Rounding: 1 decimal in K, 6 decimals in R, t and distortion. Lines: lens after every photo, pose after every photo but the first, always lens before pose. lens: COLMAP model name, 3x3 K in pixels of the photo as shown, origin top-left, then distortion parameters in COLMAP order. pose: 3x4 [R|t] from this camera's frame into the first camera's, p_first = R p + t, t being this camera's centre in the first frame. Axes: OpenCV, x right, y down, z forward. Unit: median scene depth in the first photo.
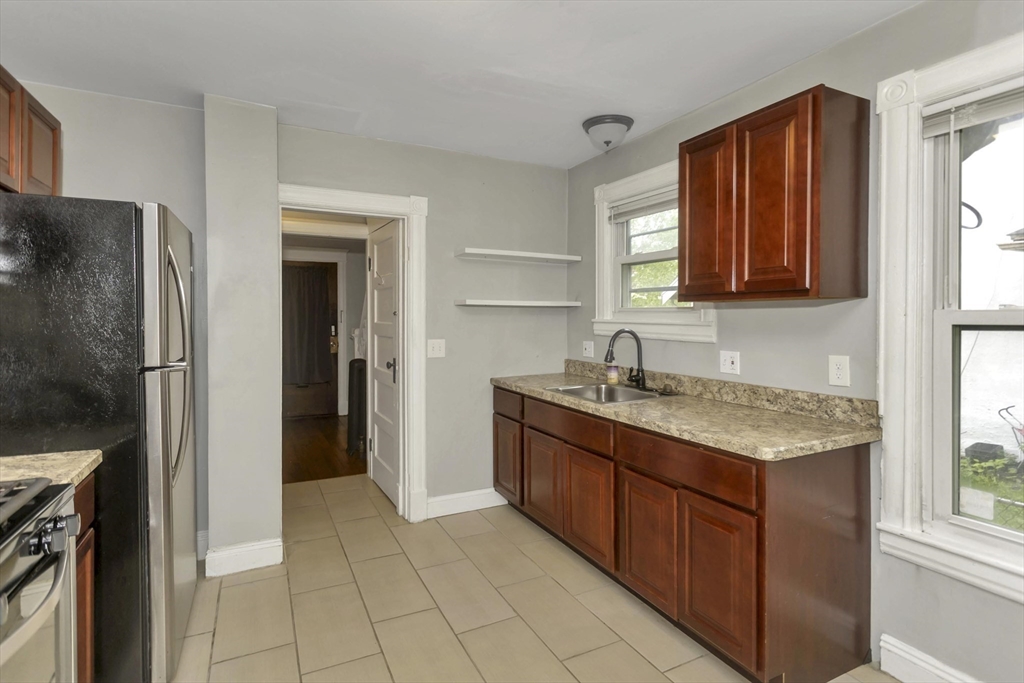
lens RADIAL K [[494.8, 0, 506.0], [0, 494.8, 329.1], [0, 0, 1]] dist [0.005776, 0.001662]
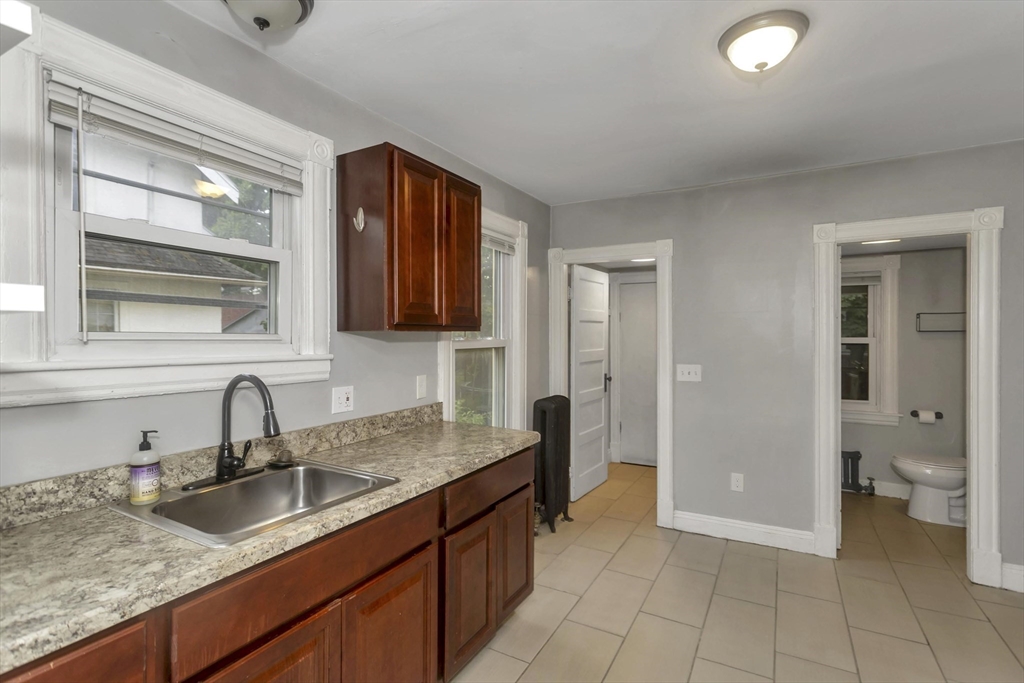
lens RADIAL K [[494.8, 0, 514.3], [0, 494.8, 340.1], [0, 0, 1]] dist [0.005776, 0.001662]
pose [[-0.576586, -0.005117, 0.817021, -0.479301], [0.018402, 0.999645, 0.019247, -0.053395], [-0.816829, 0.026133, -0.576287, 1.367209]]
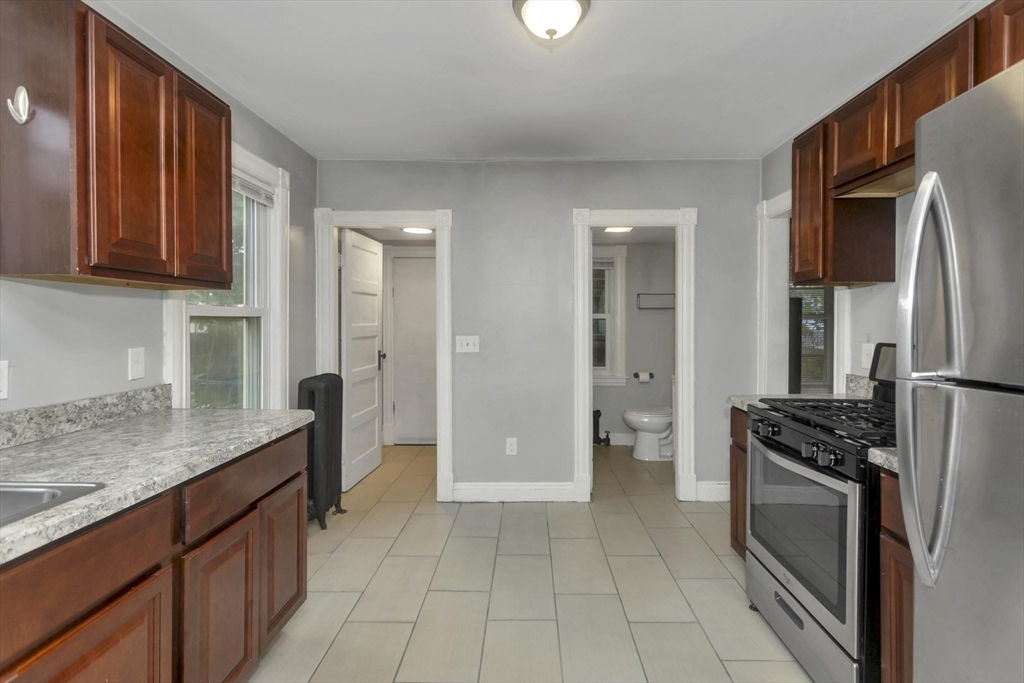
lens RADIAL K [[494.8, 0, 527.1], [0, 494.8, 326.9], [0, 0, 1]] dist [0.005776, 0.001662]
pose [[-0.895889, -0.002396, 0.444271, -0.390690], [0.010295, 0.999605, 0.026150, -0.004502], [-0.444158, 0.028001, -0.895511, 1.345616]]
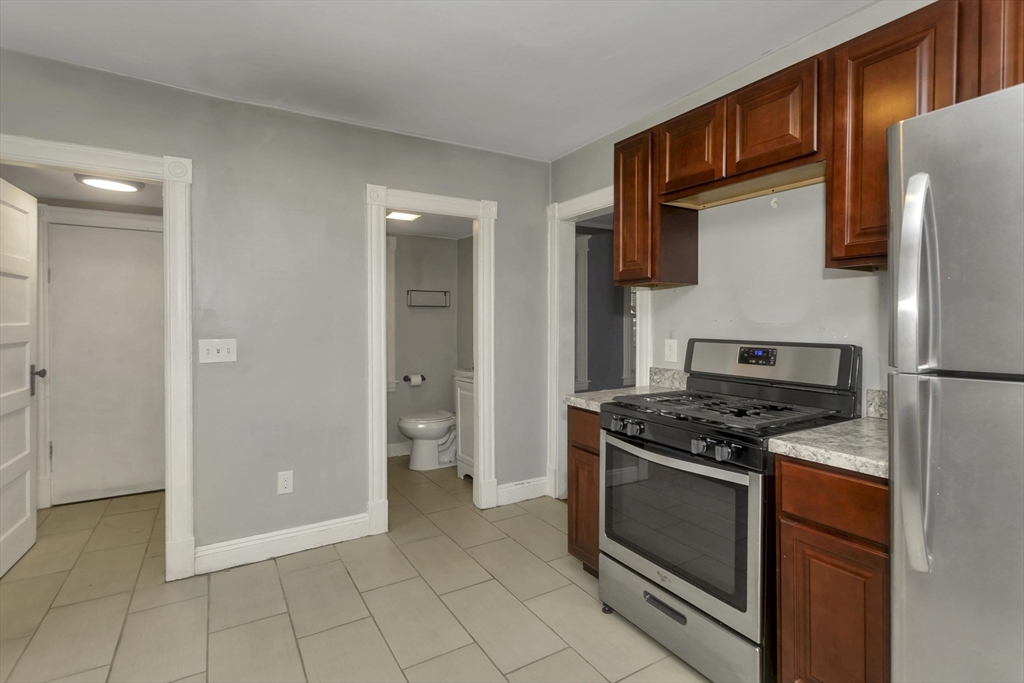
lens RADIAL K [[494.8, 0, 512.8], [0, 494.8, 325.4], [0, 0, 1]] dist [0.005776, 0.001662]
pose [[-0.995895, 0.002695, -0.090479, -0.092149], [0.000276, 0.999643, 0.026729, 0.001532], [0.090519, 0.026594, -0.995540, 1.211651]]
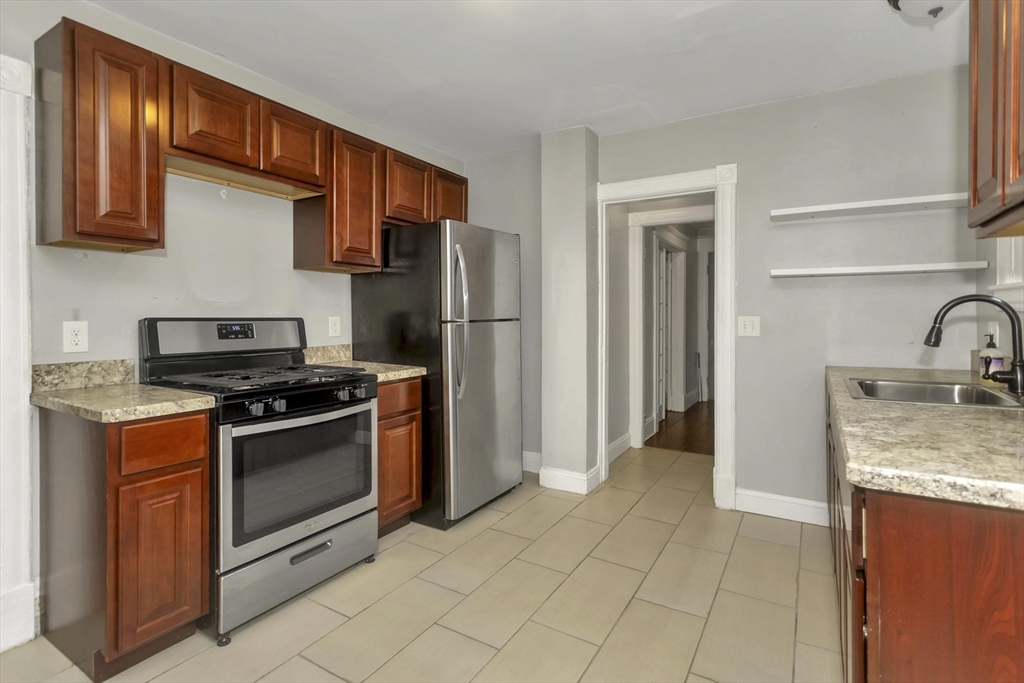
lens RADIAL K [[494.8, 0, 535.5], [0, 494.8, 321.5], [0, 0, 1]] dist [0.005776, 0.001662]
pose [[0.569244, 0.011338, -0.822091, 0.581216], [-0.016330, 0.999864, 0.002482, 0.051640], [0.822007, 0.012012, 0.569351, 0.240212]]
